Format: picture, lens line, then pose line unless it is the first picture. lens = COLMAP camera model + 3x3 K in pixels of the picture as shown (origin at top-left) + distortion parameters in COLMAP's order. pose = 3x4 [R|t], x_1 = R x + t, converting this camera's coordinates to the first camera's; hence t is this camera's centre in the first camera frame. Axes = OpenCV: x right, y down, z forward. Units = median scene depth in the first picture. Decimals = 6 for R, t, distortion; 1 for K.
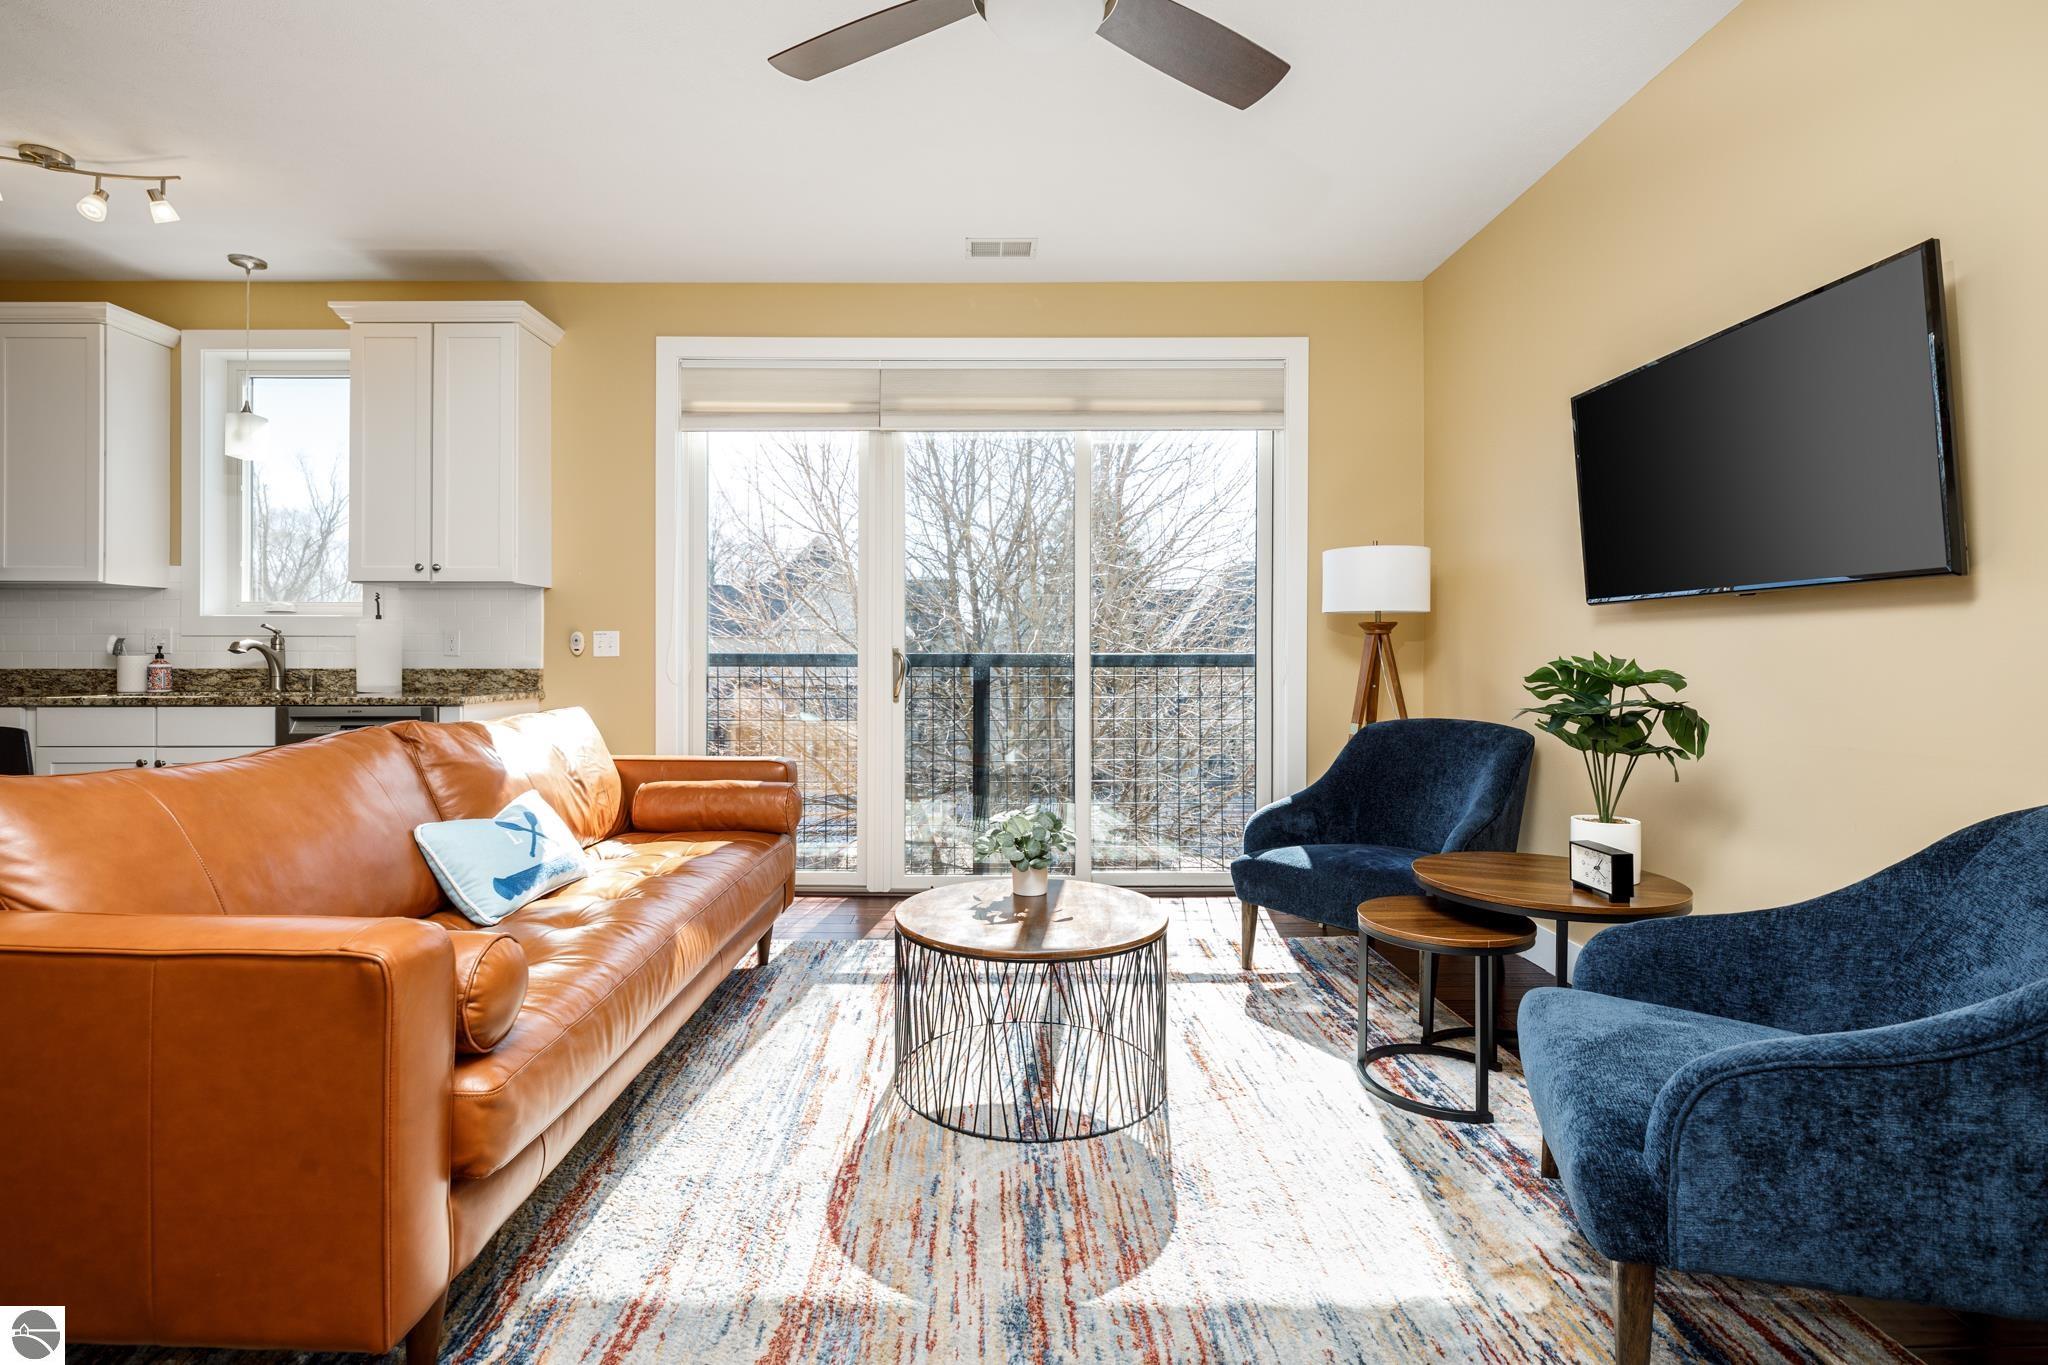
lens RADIAL K [[947.7, 0, 992.7], [0, 947.7, 657.6], [0, 0, 1]] dist [-0.001825, -0.000209]
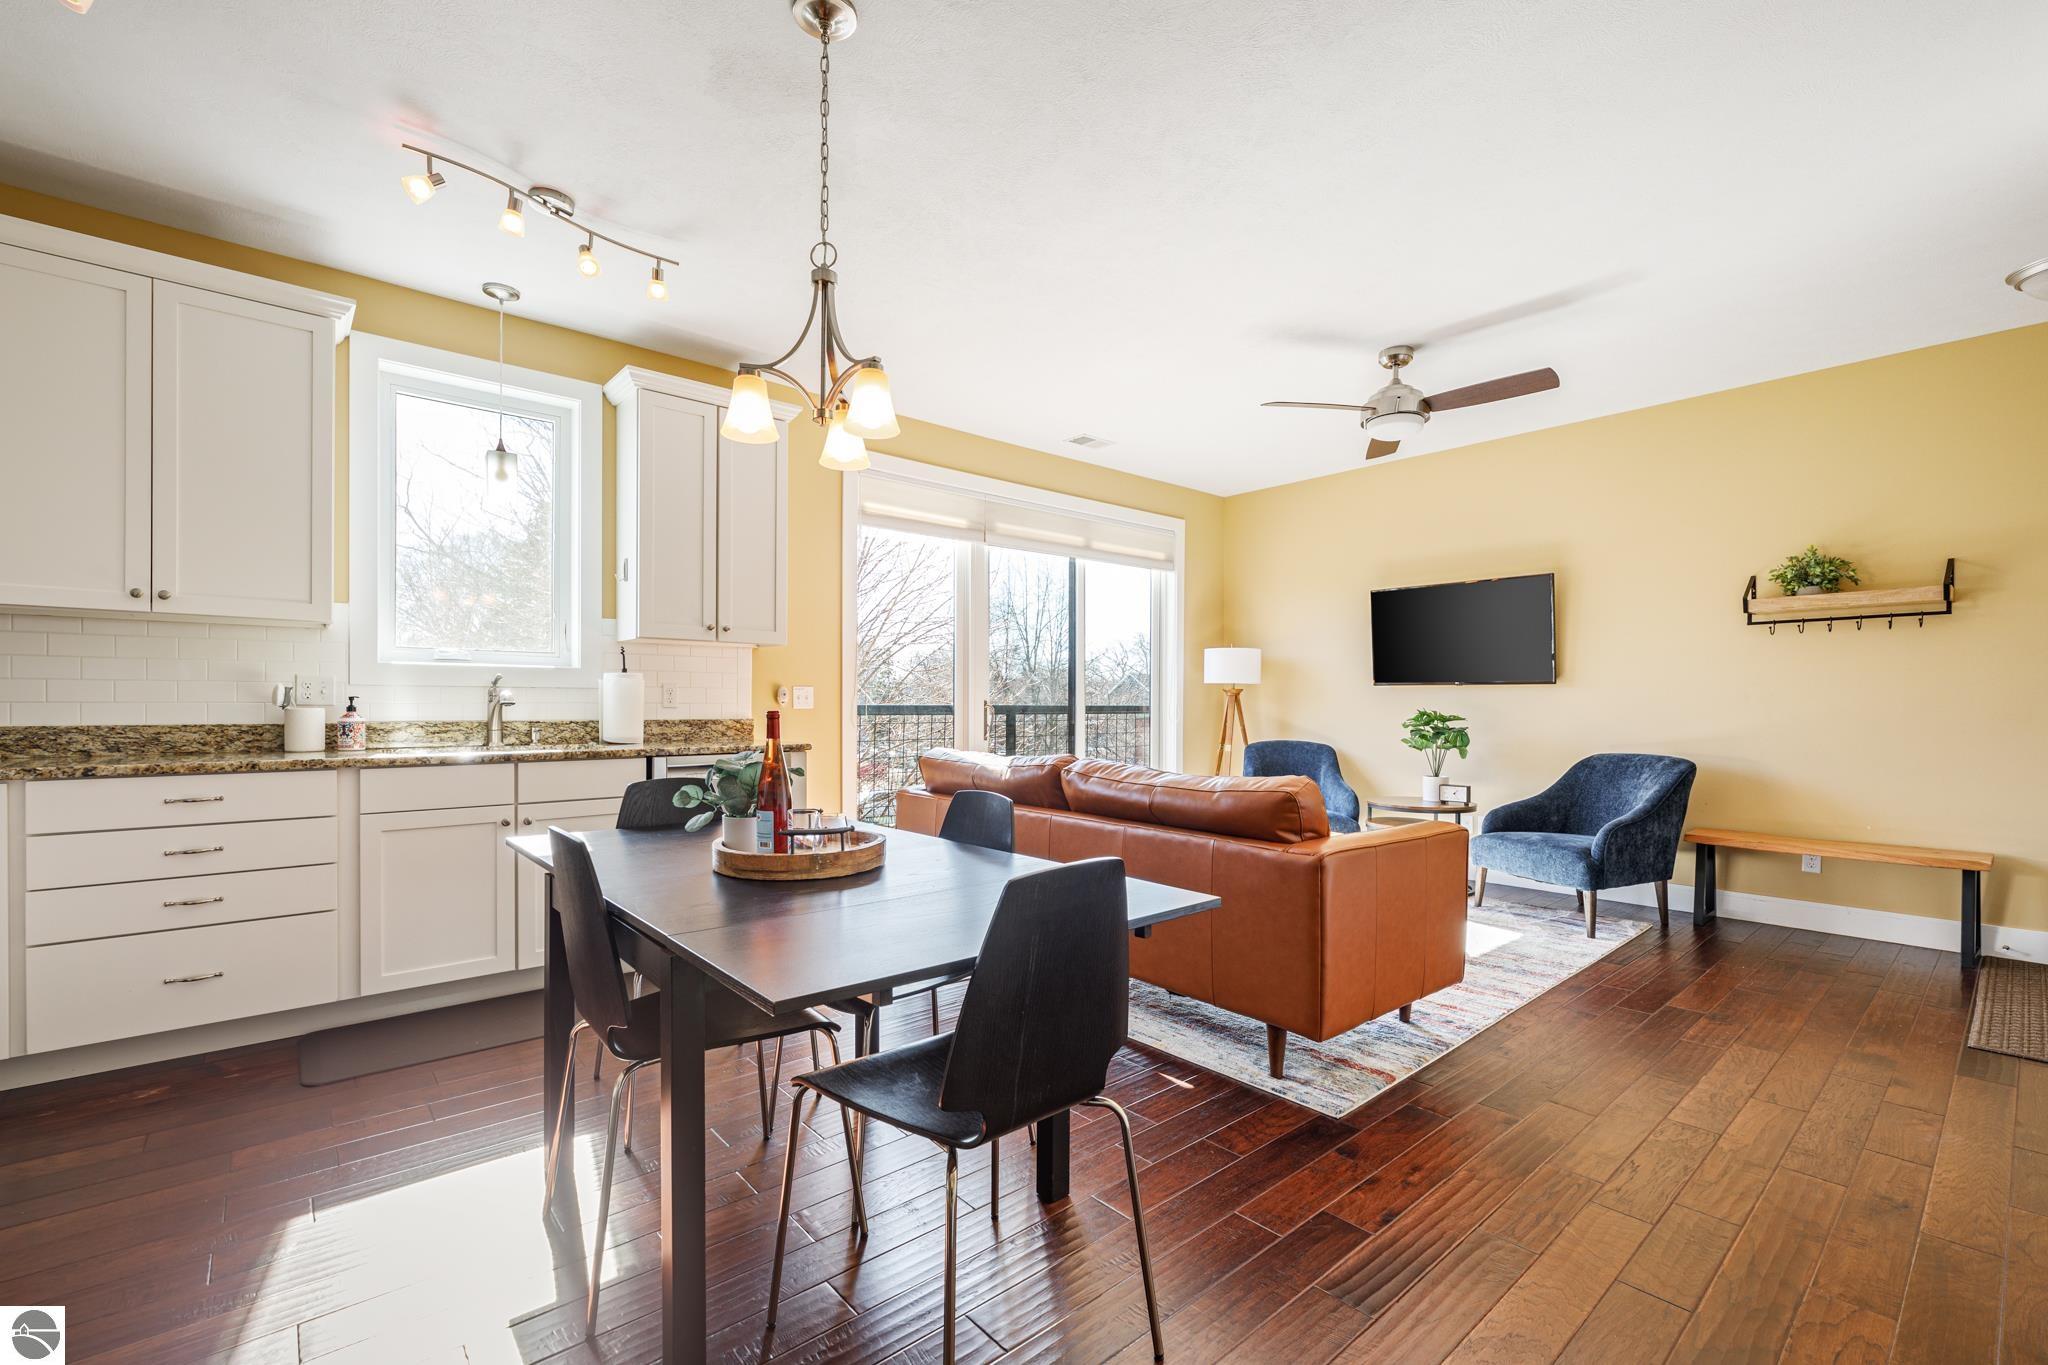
lens RADIAL K [[880.5, 0, 1028.5], [0, 880.5, 708.4], [0, 0, 1]] dist [-0.000152, 0.000246]
pose [[0.753027, -0.001823, 0.657987, -0.983610], [-0.004282, 0.999961, 0.007671, -0.010957], [-0.657976, -0.008594, 0.752990, -0.012976]]
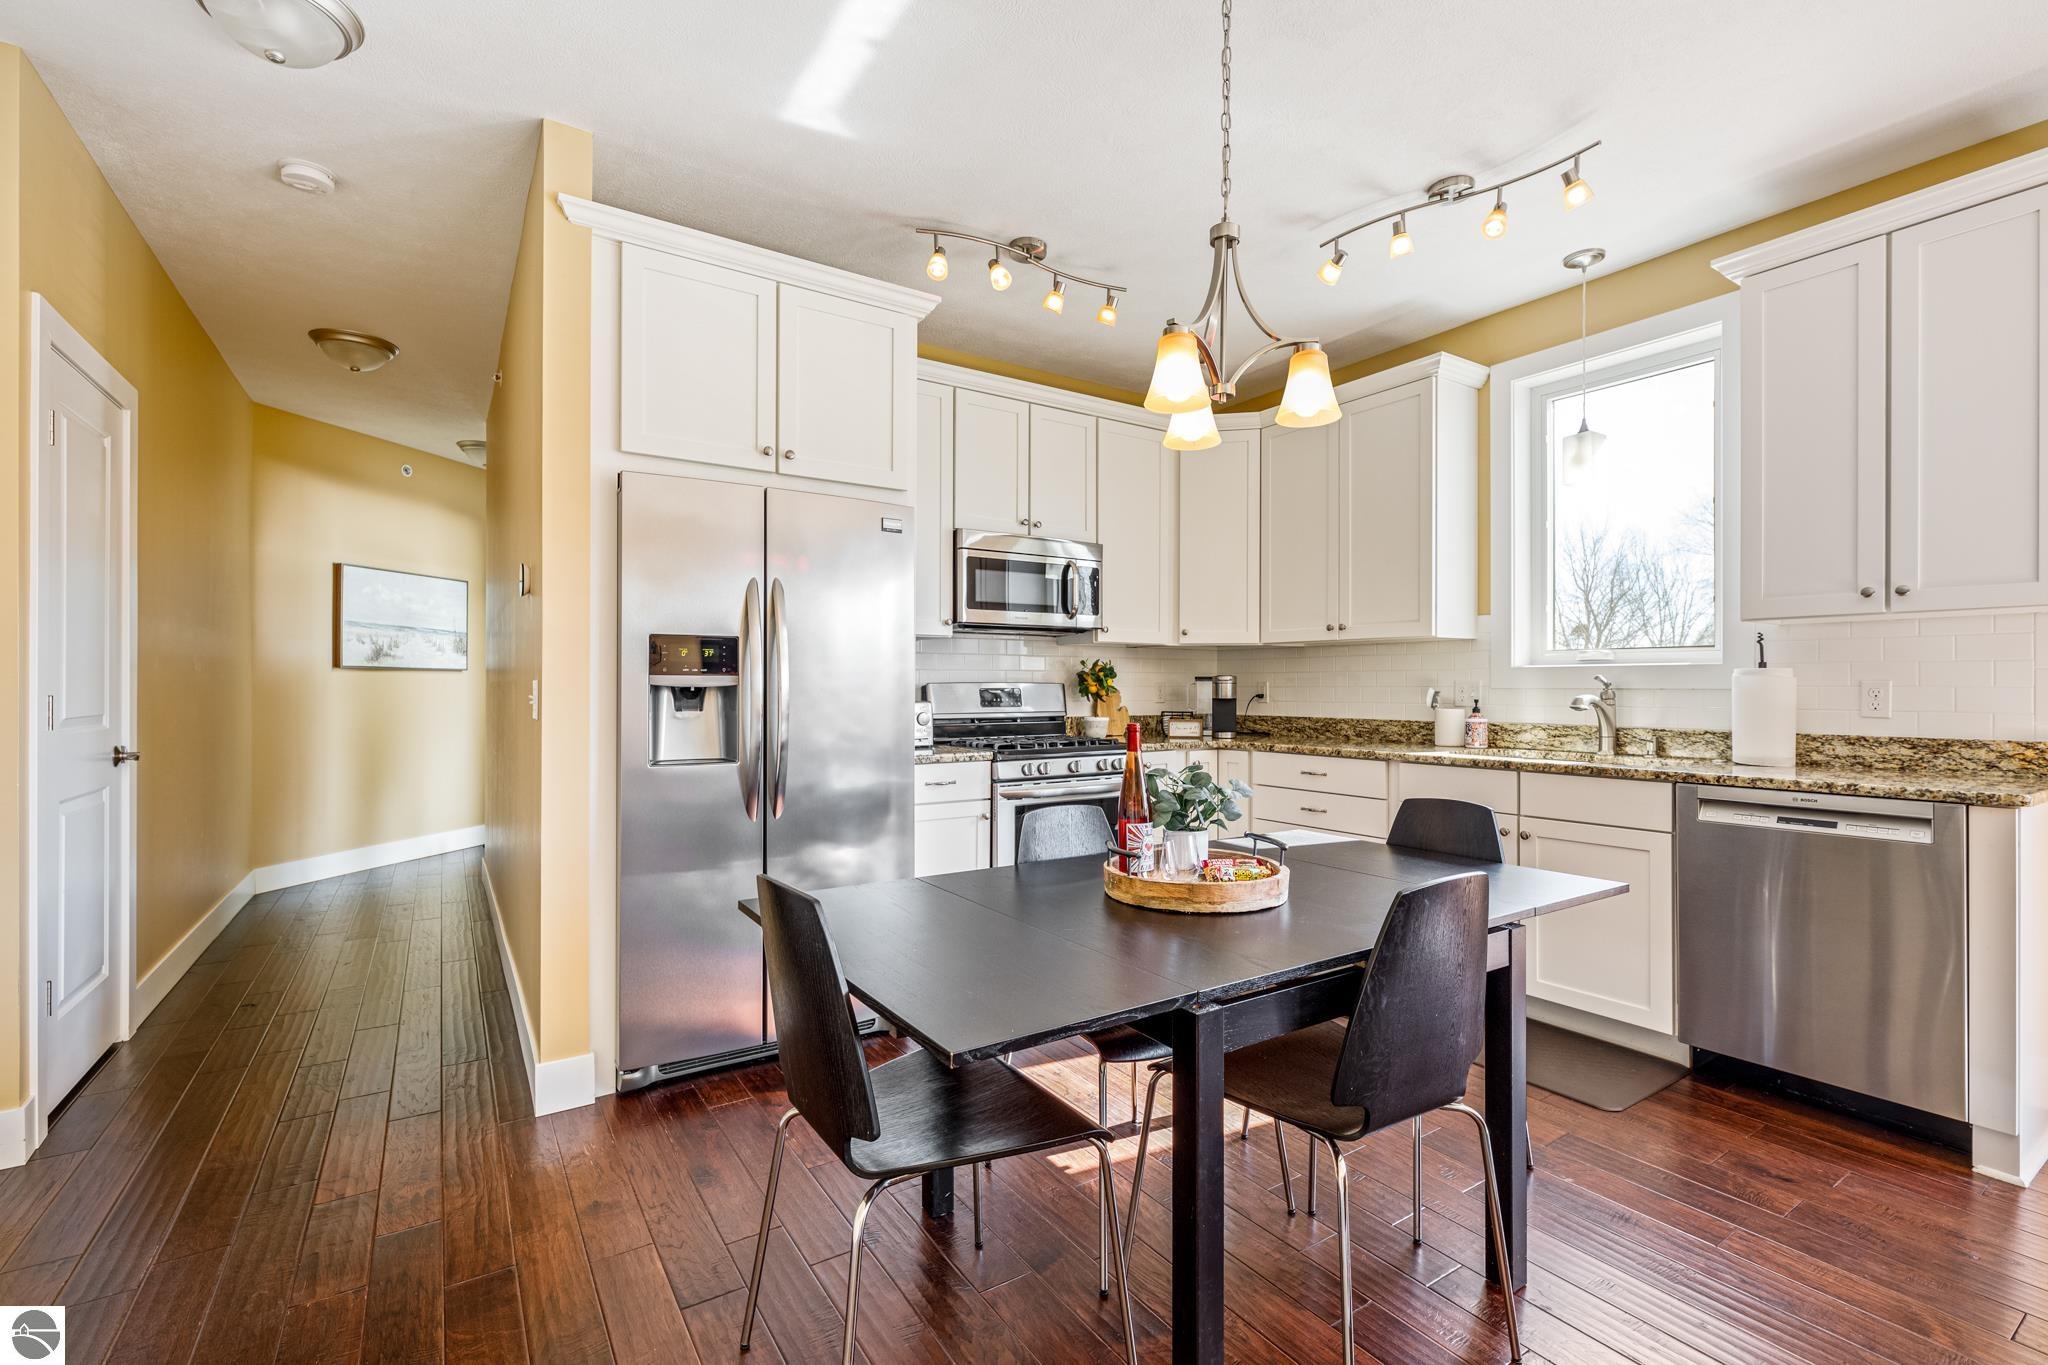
lens RADIAL K [[892.0, 0, 1021.6], [0, 892.0, 686.4], [0, 0, 1]] dist [0.000427, 0.000315]
pose [[0.550800, -0.000999, -0.834637, -0.394502], [-0.001228, 0.999997, -0.002007, -0.024376], [0.834637, 0.002131, 0.550797, 0.120370]]
